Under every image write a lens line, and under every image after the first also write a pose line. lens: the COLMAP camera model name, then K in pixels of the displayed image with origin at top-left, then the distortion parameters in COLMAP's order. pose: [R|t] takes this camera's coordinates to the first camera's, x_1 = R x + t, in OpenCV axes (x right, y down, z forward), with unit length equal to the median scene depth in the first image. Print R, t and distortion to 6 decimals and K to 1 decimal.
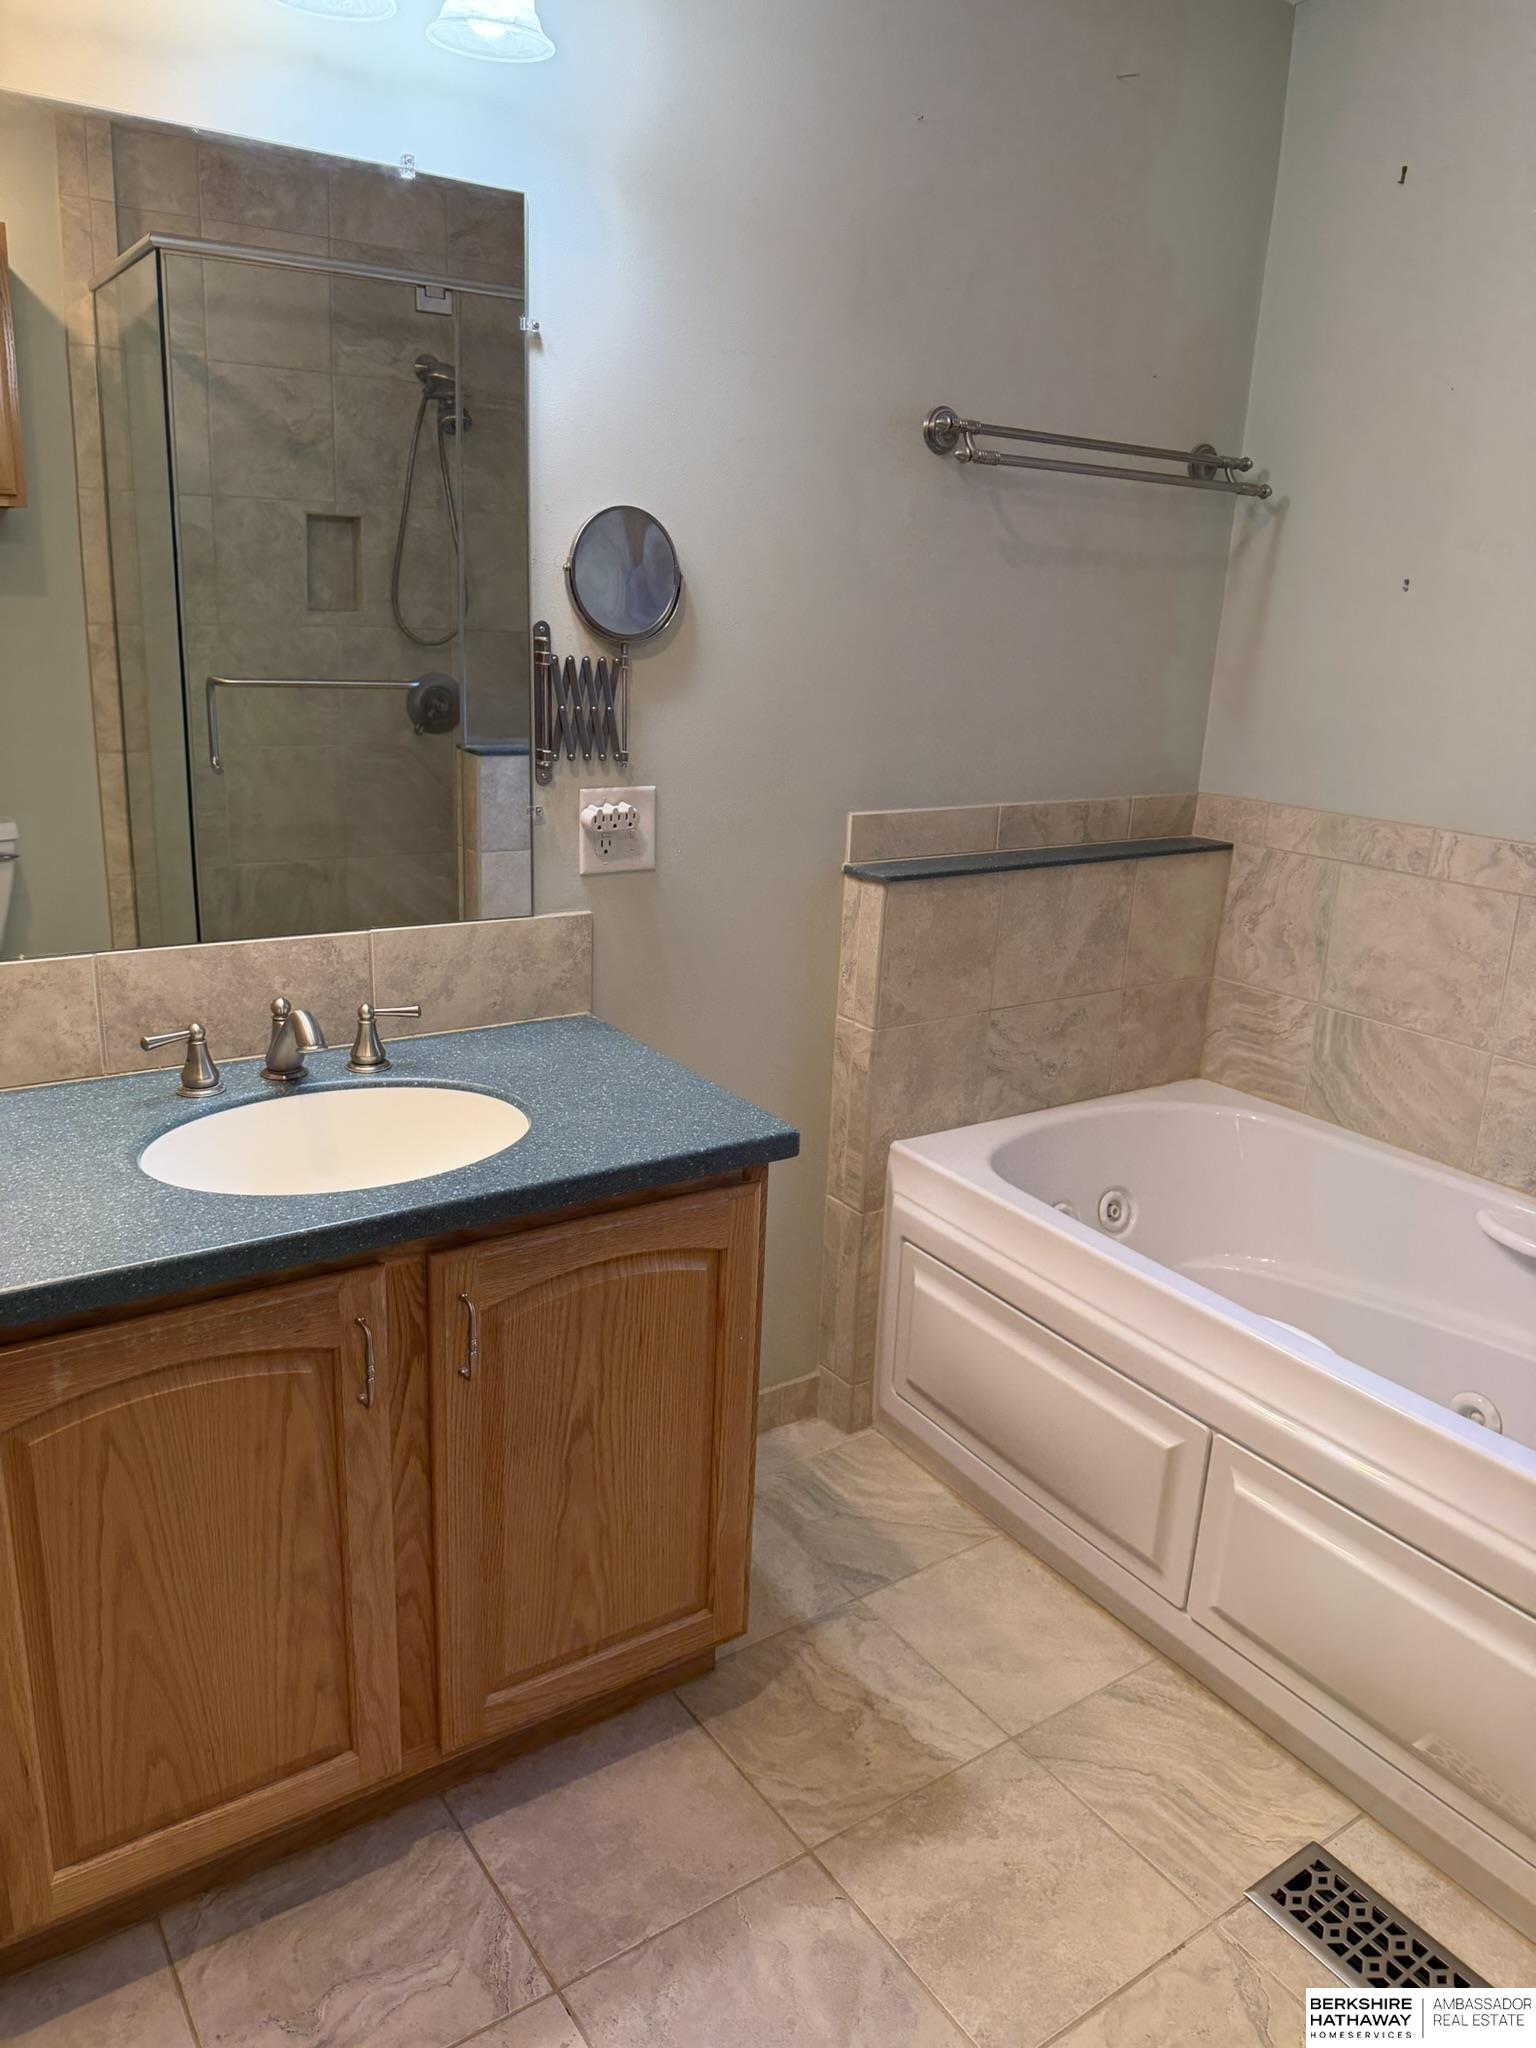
lens RADIAL K [[1447.3, 0, 764.0], [0, 1447.3, 1016.9], [0, 0, 1]] dist [0.057798, -0.071074]
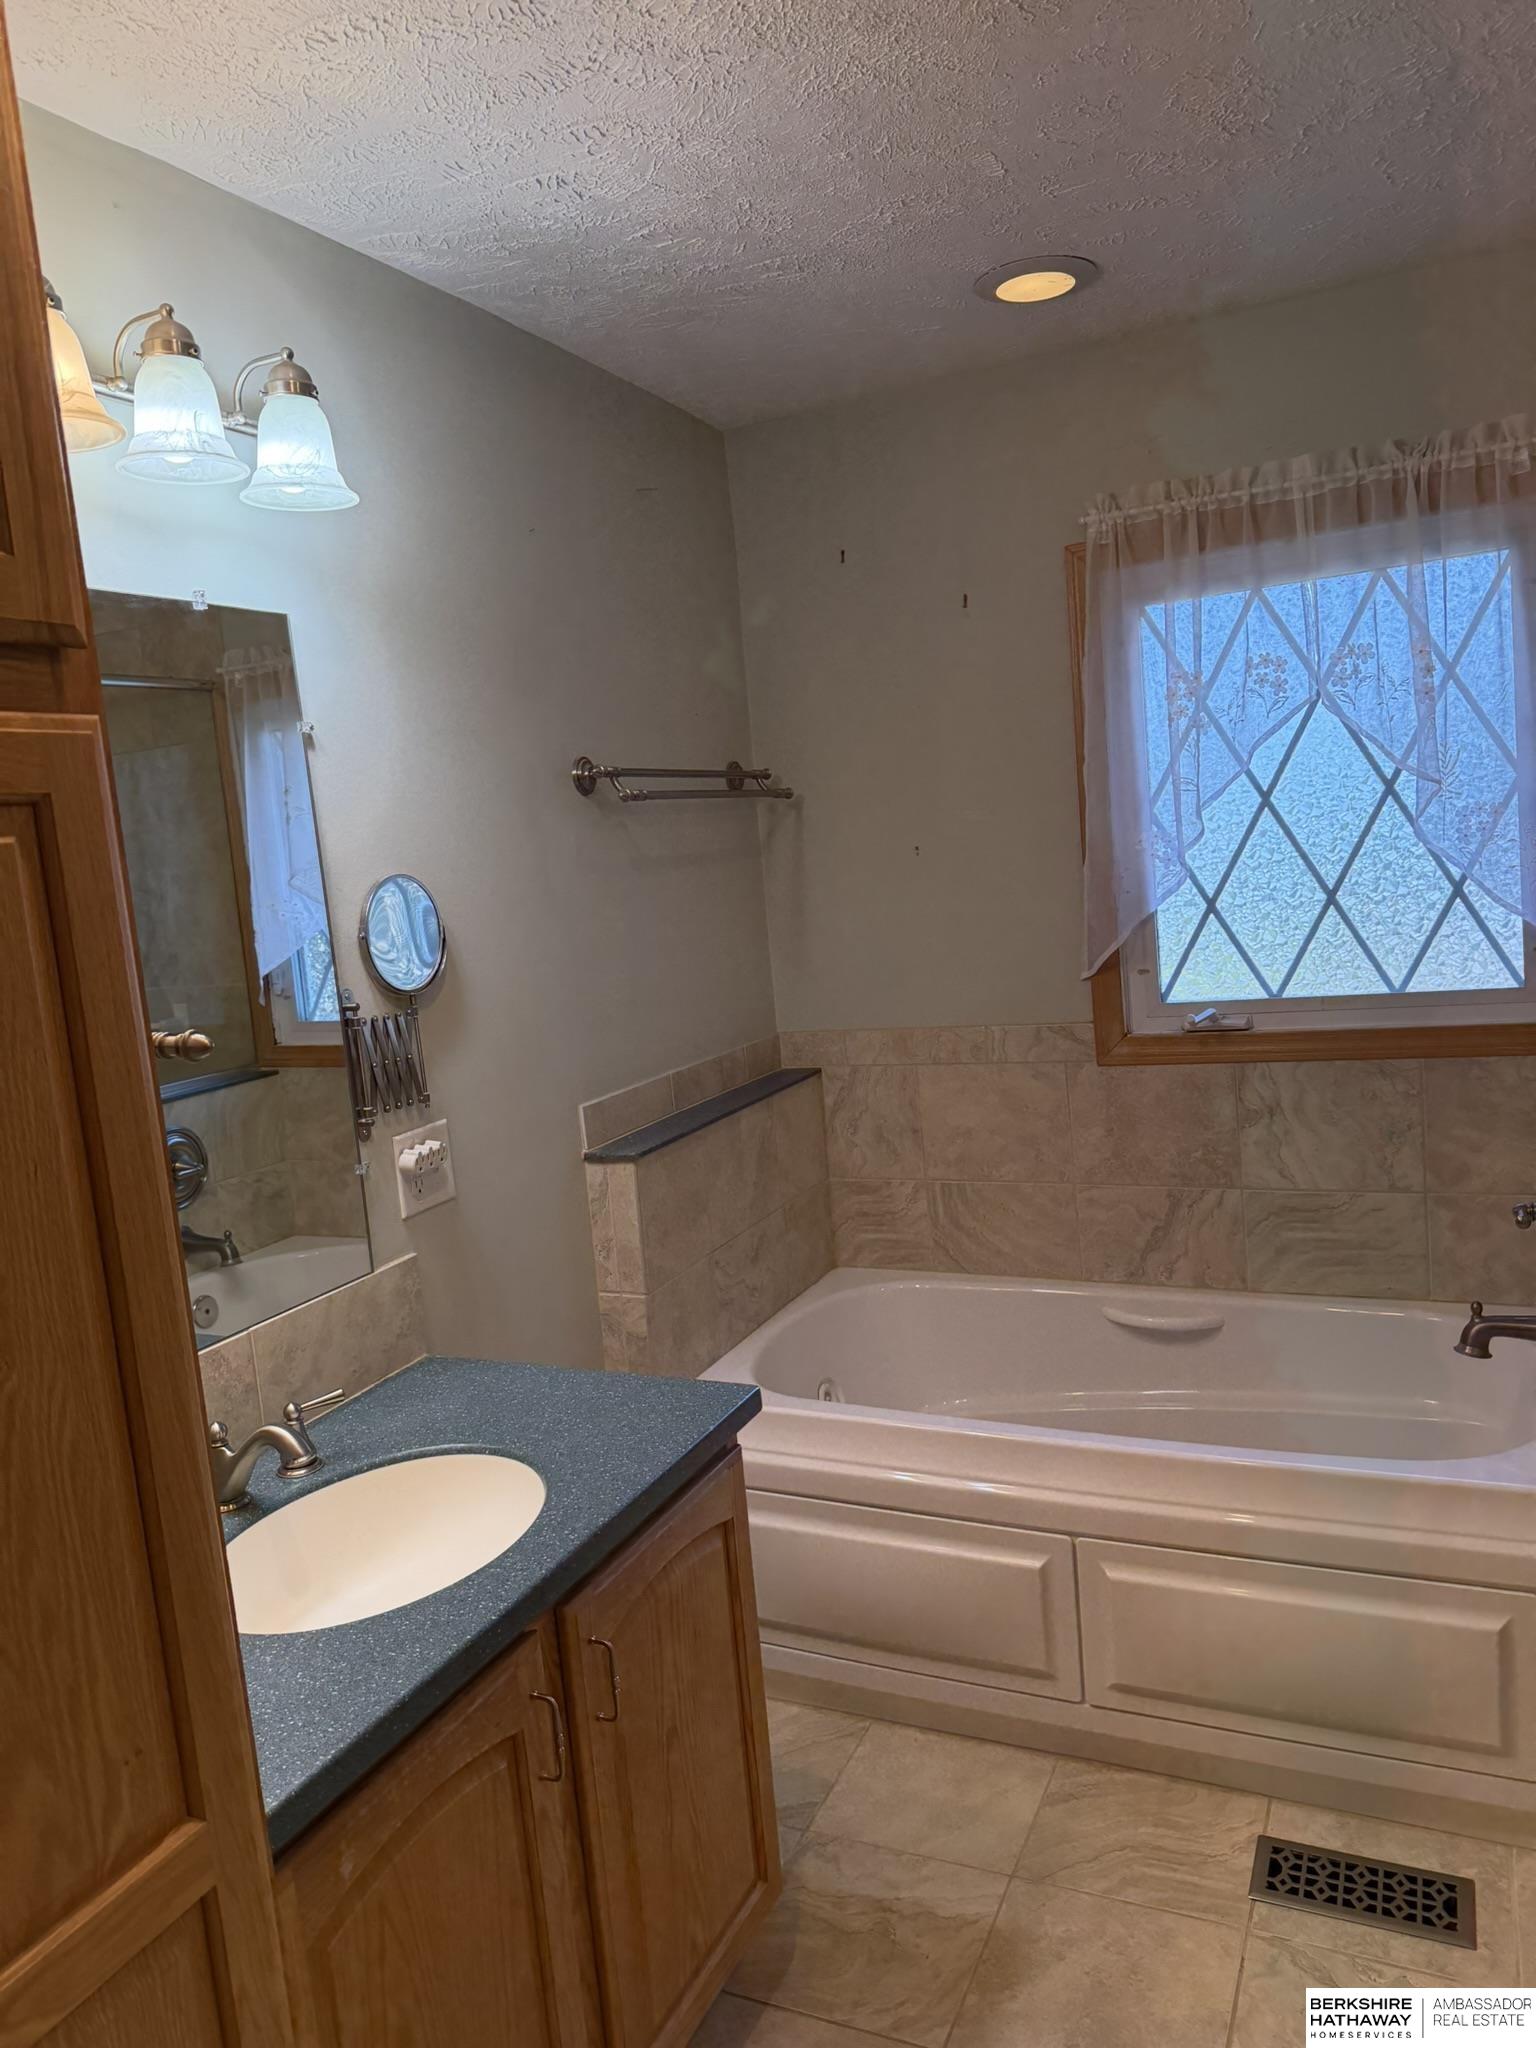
lens RADIAL K [[1447.3, 0, 755.3], [0, 1447.3, 1014.3], [0, 0, 1]] dist [0.057798, -0.071074]
pose [[0.857620, -0.178213, 0.482418, -0.384050], [0.257056, 0.961002, -0.101971, -0.069944], [-0.445432, 0.211461, 0.869985, -0.023912]]
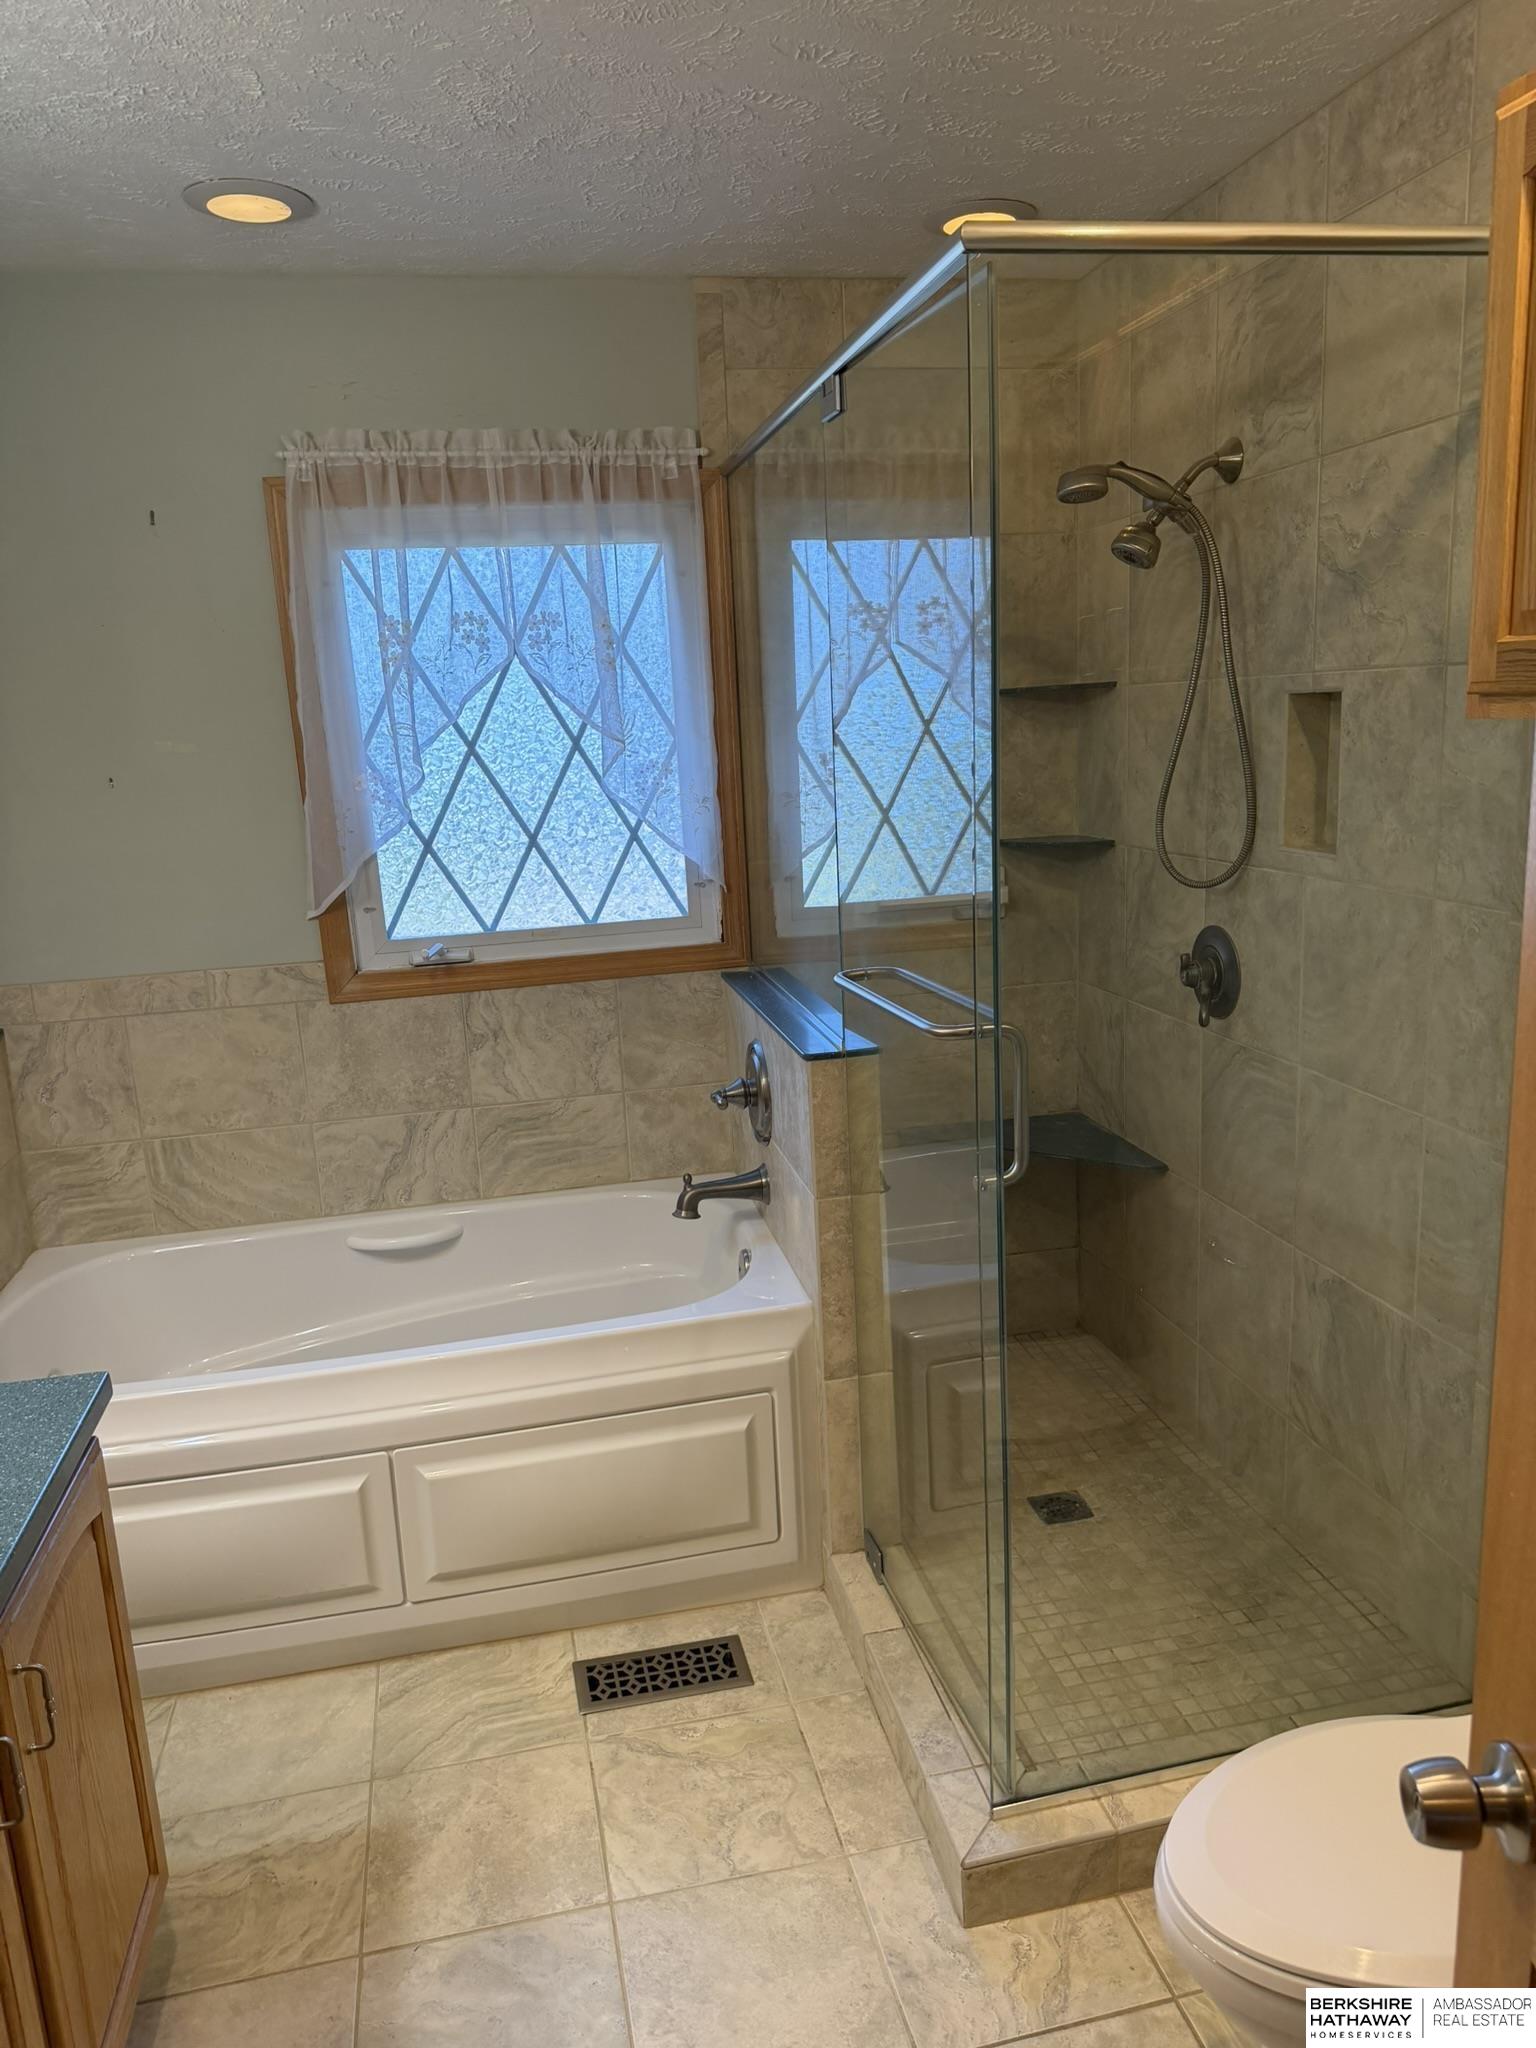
lens RADIAL K [[1447.3, 0, 761.5], [0, 1447.3, 1014.3], [0, 0, 1]] dist [0.057798, -0.071074]
pose [[0.384501, -0.247893, 0.889217, -0.542606], [0.314492, 0.940822, 0.126292, -0.118763], [-0.867902, 0.231092, 0.439708, 0.069068]]
